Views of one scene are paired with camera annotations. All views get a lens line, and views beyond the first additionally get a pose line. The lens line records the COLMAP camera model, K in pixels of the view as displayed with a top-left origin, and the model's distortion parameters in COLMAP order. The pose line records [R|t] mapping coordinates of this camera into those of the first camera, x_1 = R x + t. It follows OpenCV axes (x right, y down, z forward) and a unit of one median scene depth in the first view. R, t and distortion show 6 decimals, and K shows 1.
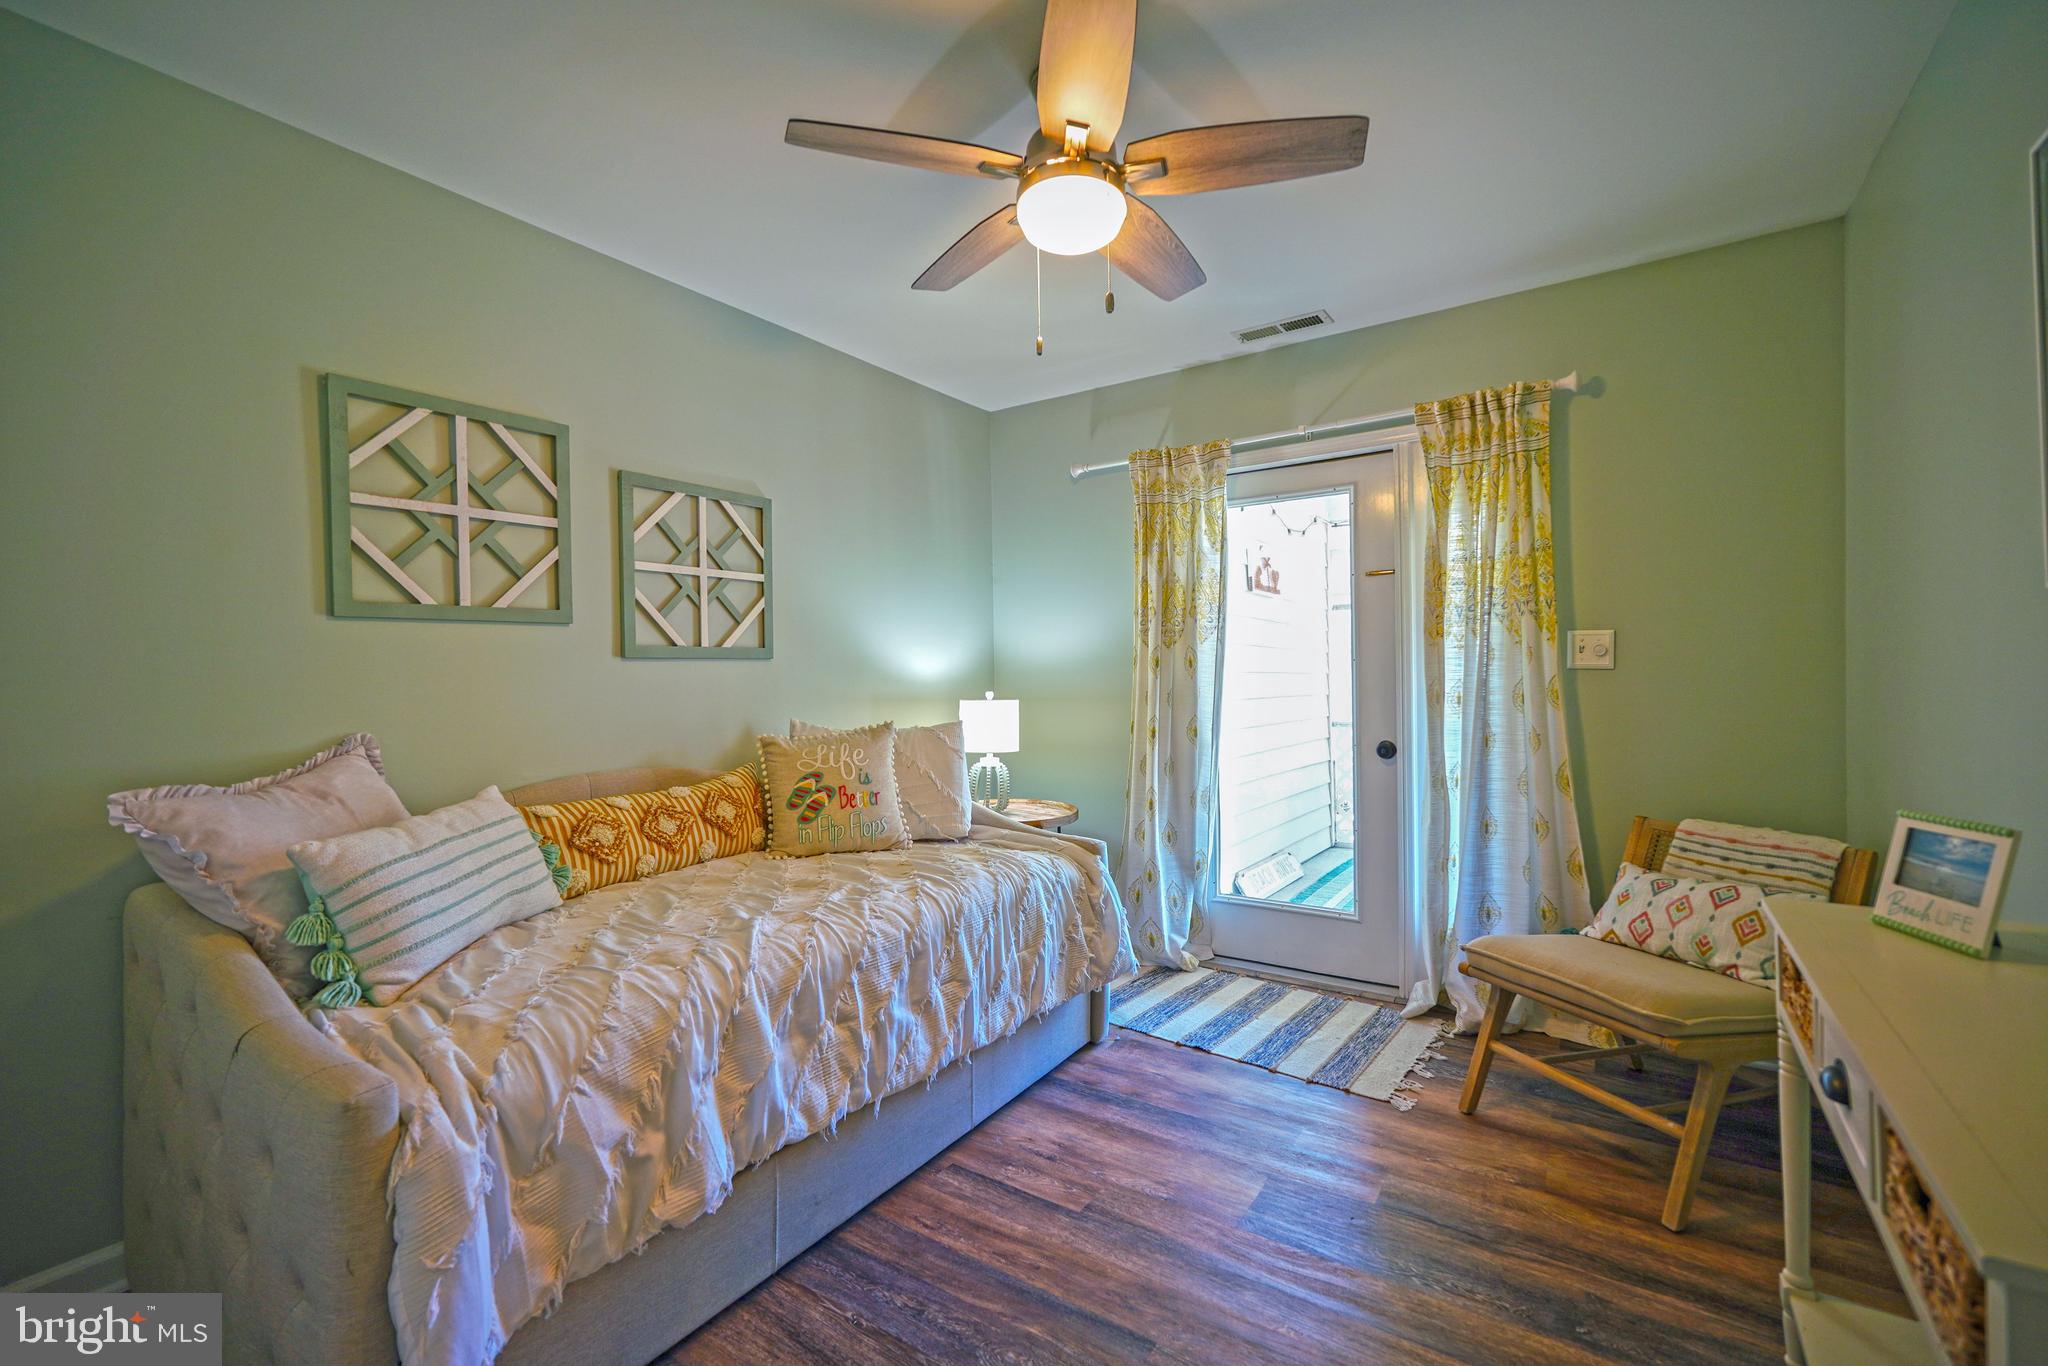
lens RADIAL K [[868.4, 0, 1020.4], [0, 868.4, 681.6], [0, 0, 1]] dist [-0.007219, 0.004592]
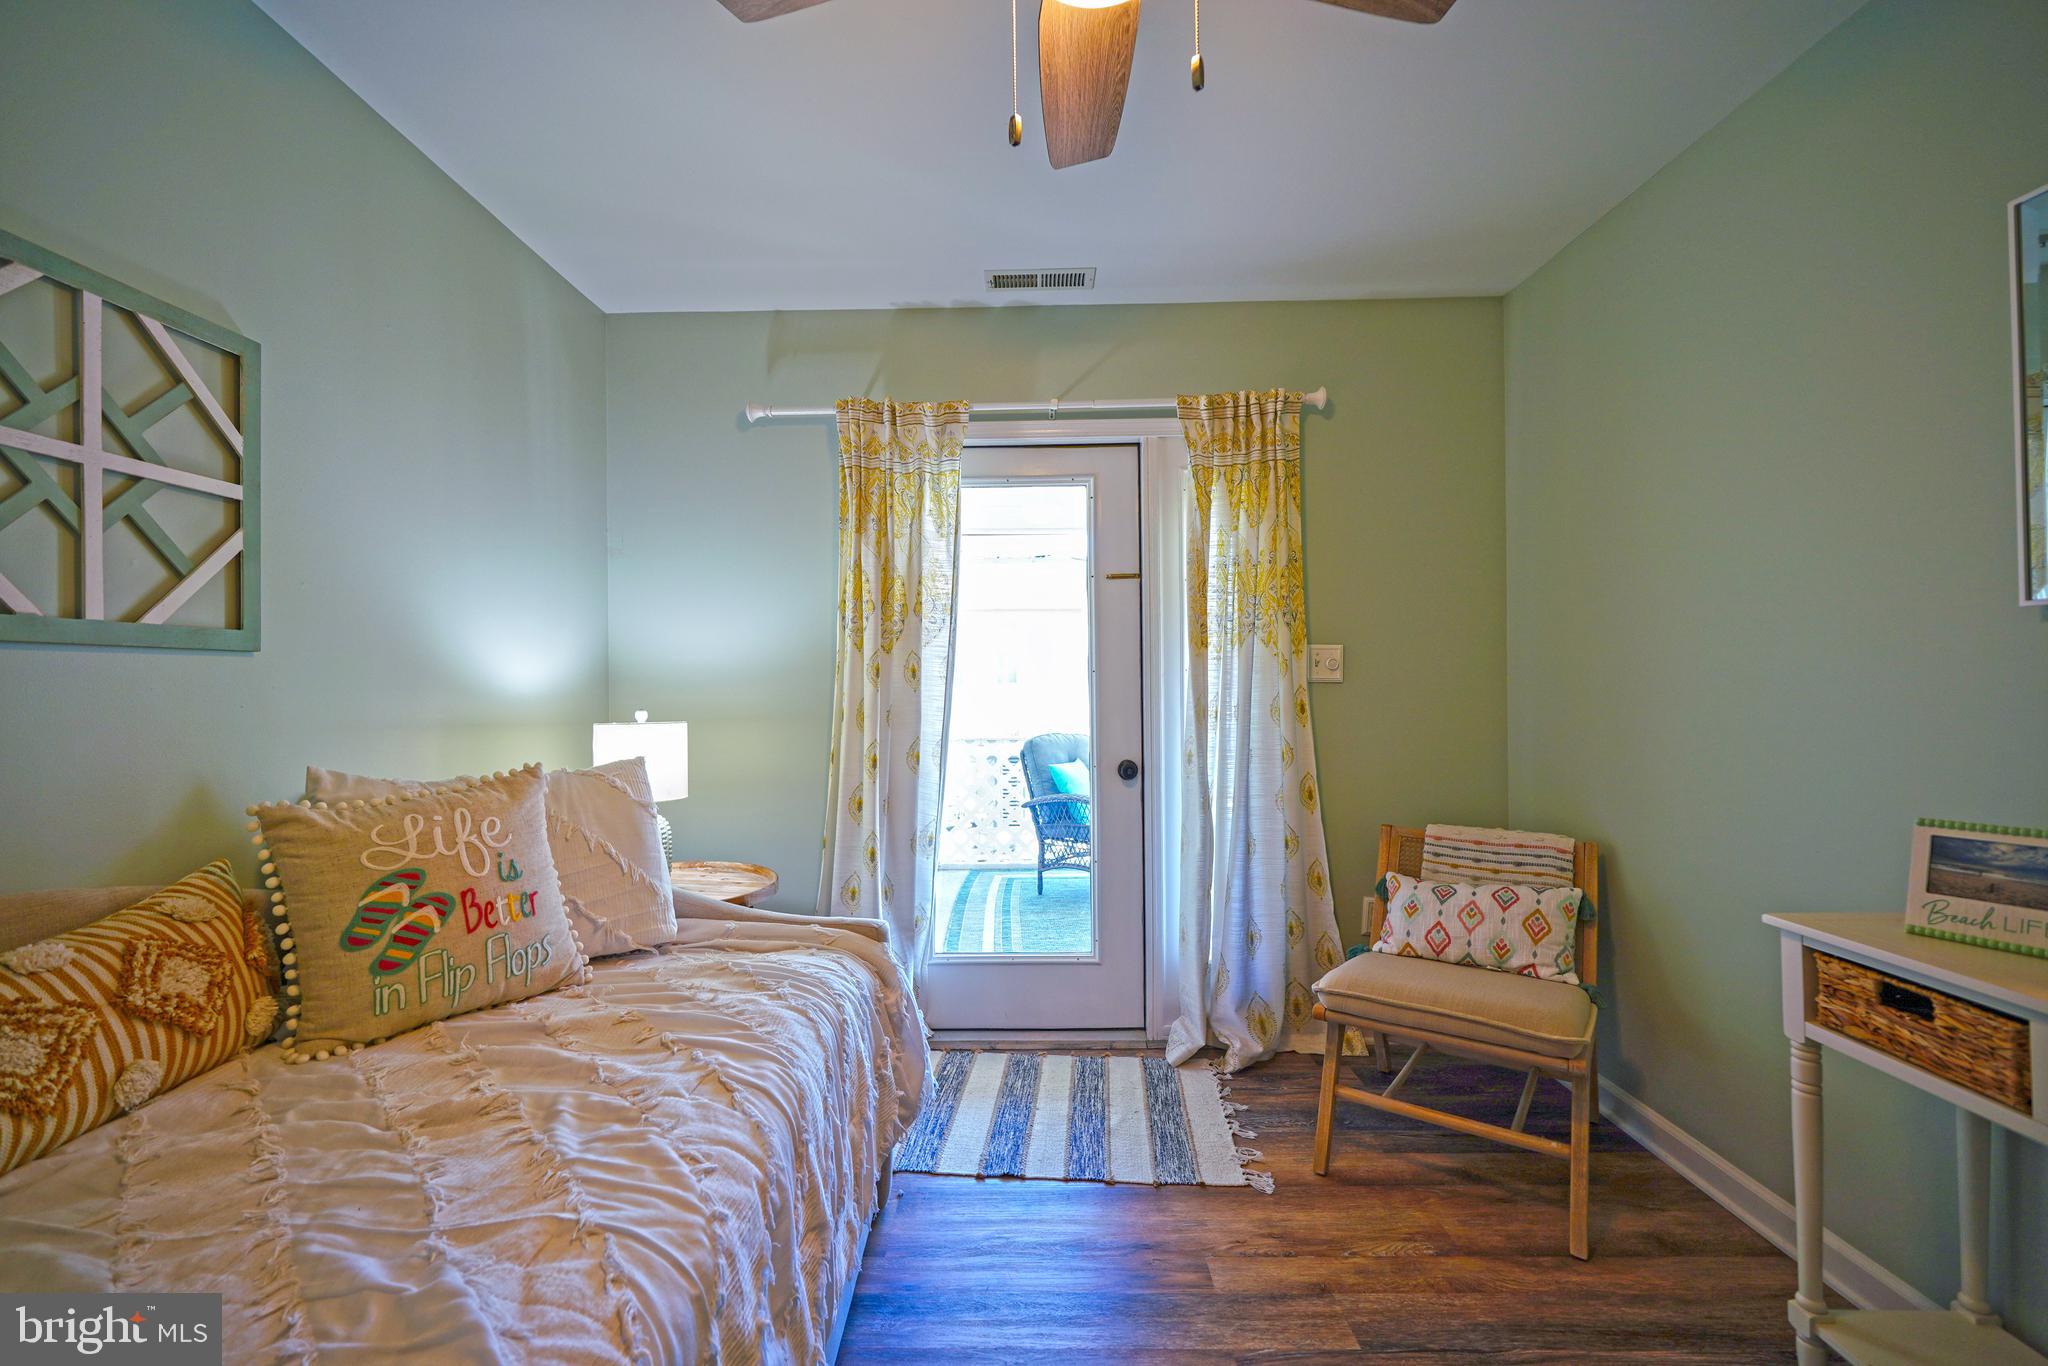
lens RADIAL K [[868.4, 0, 1020.4], [0, 868.4, 681.6], [0, 0, 1]] dist [-0.007219, 0.004592]
pose [[0.834730, 0.008080, 0.550601, -0.205734], [0.001636, 0.999852, -0.017153, 0.001282], [-0.550658, 0.015219, 0.834592, 0.346074]]
